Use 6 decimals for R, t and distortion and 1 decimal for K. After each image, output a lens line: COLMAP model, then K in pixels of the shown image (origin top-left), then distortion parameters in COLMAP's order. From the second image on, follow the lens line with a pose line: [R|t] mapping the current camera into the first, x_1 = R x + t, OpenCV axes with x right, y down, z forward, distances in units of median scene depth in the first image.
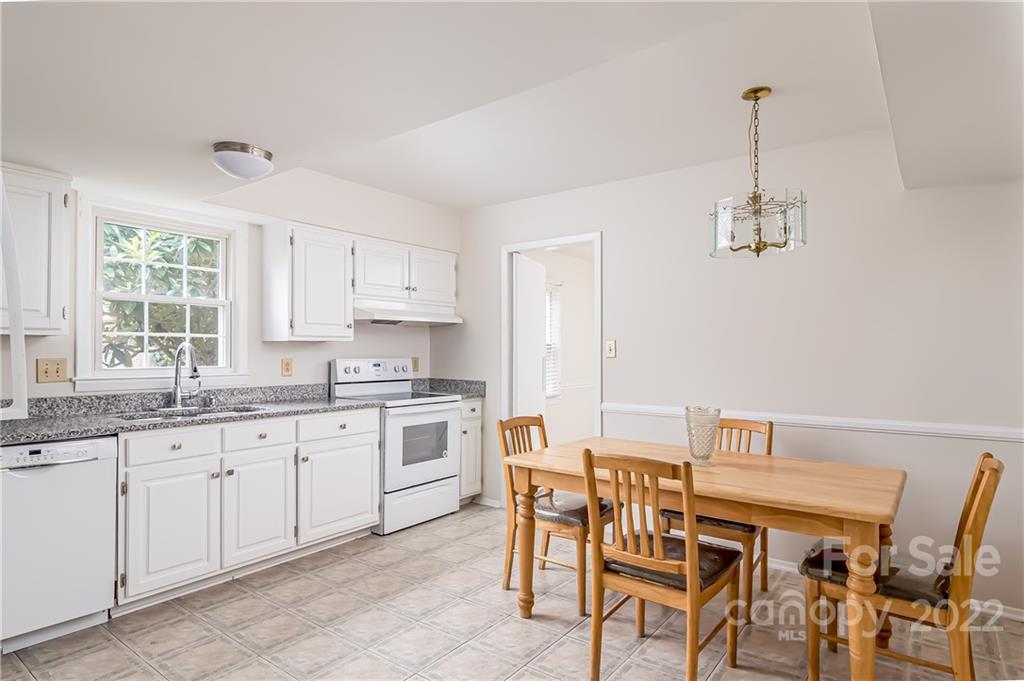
lens RADIAL K [[546.2, 0, 511.3], [0, 546.2, 334.5], [0, 0, 1]] dist [0.000556, -0.000527]
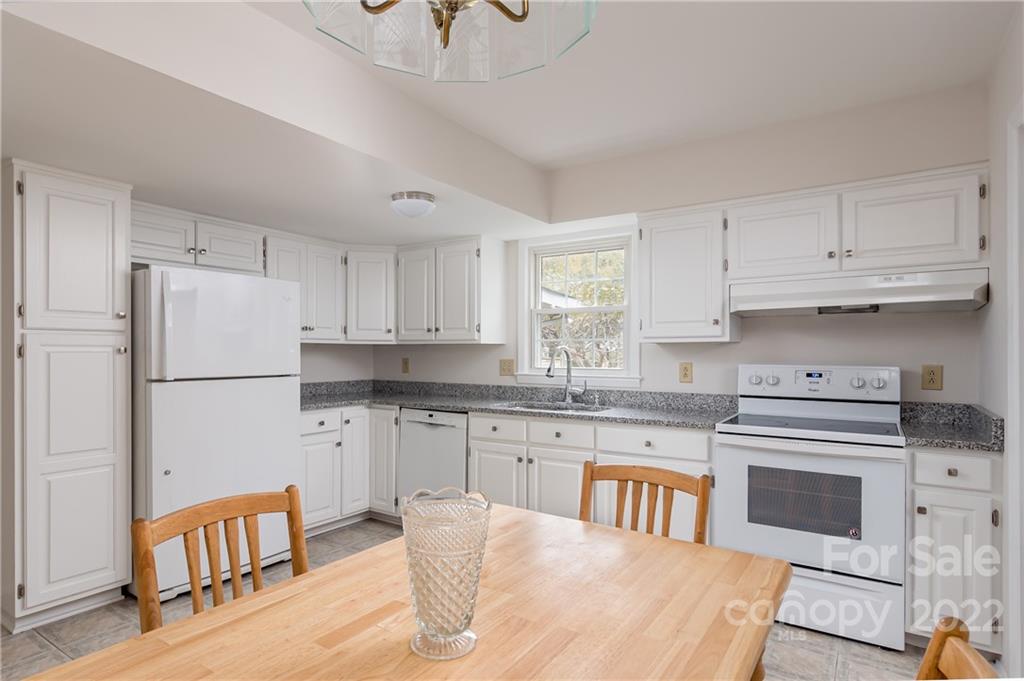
lens RADIAL K [[572.6, 0, 508.0], [0, 572.6, 352.0], [0, 0, 1]] dist [0.030168, 0.000291]
pose [[0.091387, -0.003460, -0.995809, 0.492259], [0.024792, 0.999692, -0.001198, 0.020930], [0.995507, -0.024579, 0.091444, 0.638599]]
